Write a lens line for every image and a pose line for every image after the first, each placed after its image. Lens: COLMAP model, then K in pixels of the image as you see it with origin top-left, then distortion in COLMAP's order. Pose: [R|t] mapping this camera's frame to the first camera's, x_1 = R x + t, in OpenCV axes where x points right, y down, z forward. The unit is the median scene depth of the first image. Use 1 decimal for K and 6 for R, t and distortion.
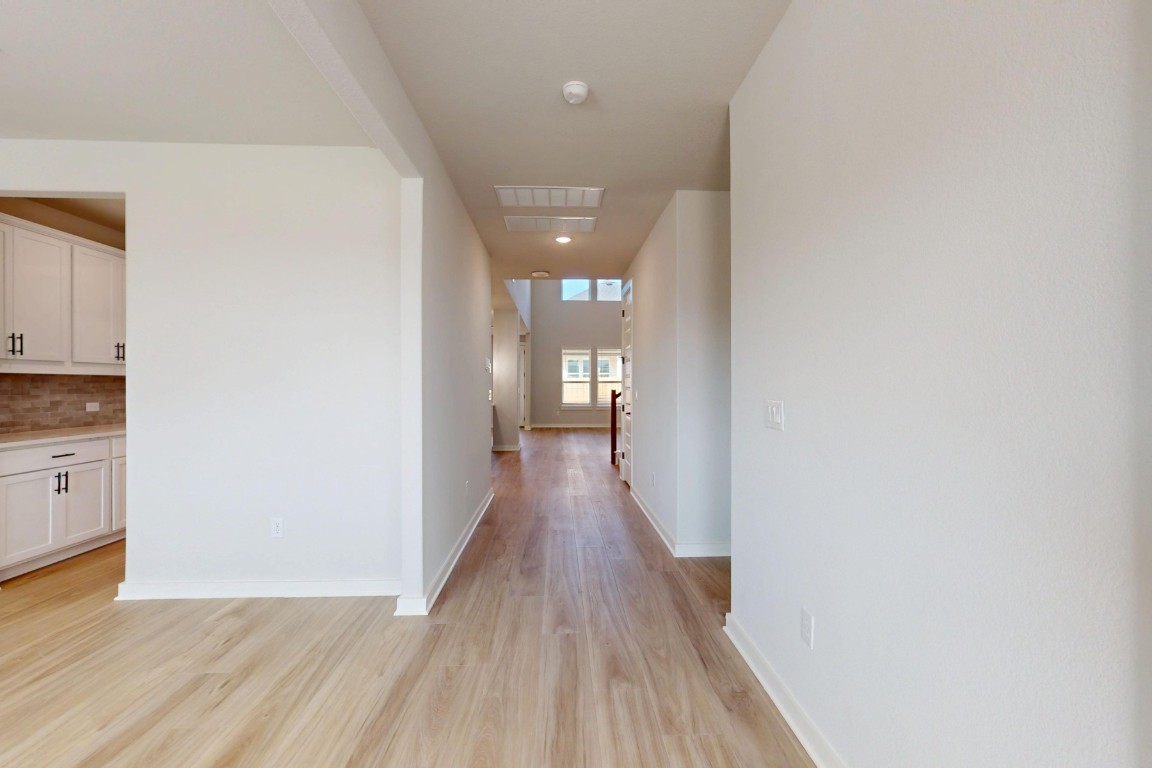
lens RADIAL K [[499.2, 0, 576.0], [0, 499.2, 384.0], [0, 0, 1]] dist [0.000829, -0.001222]
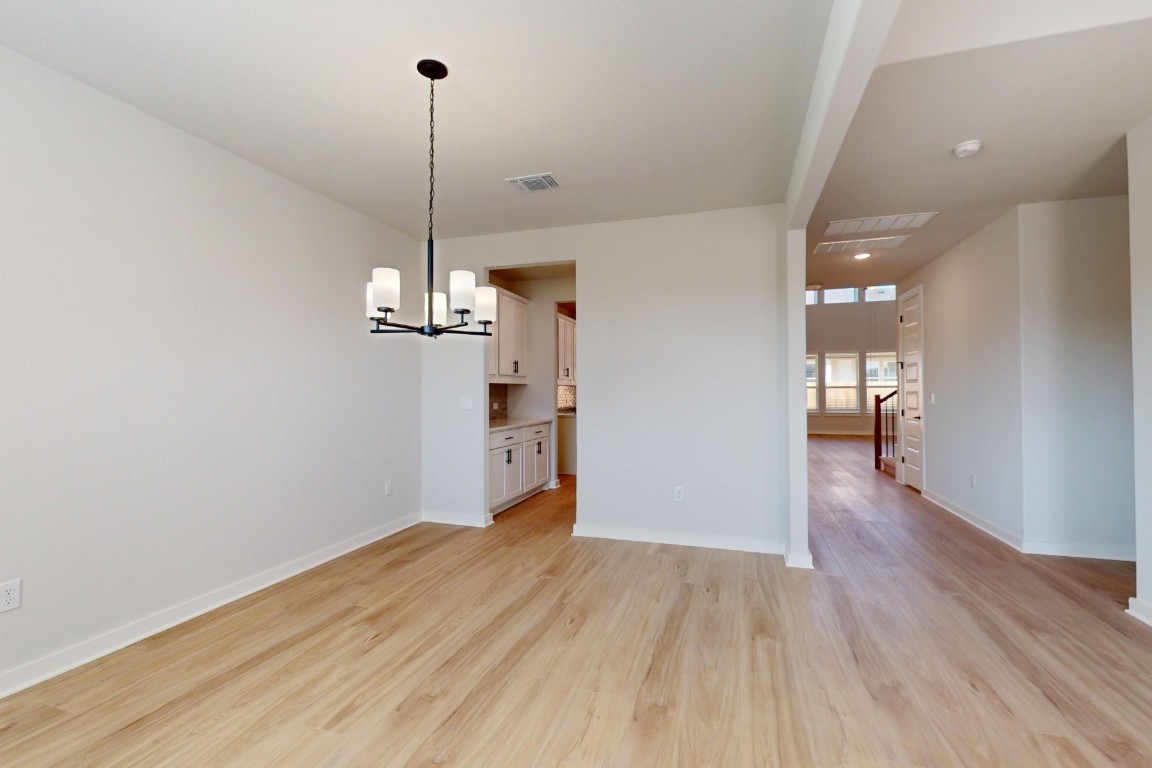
lens RADIAL K [[499.2, 0, 576.0], [0, 499.2, 384.0], [0, 0, 1]] dist [0.000829, -0.001222]
pose [[0.939111, -0.007744, -0.343526, -0.340230], [0.003493, 0.999910, -0.012990, 0.003073], [0.343595, 0.010999, 0.939053, -0.329435]]
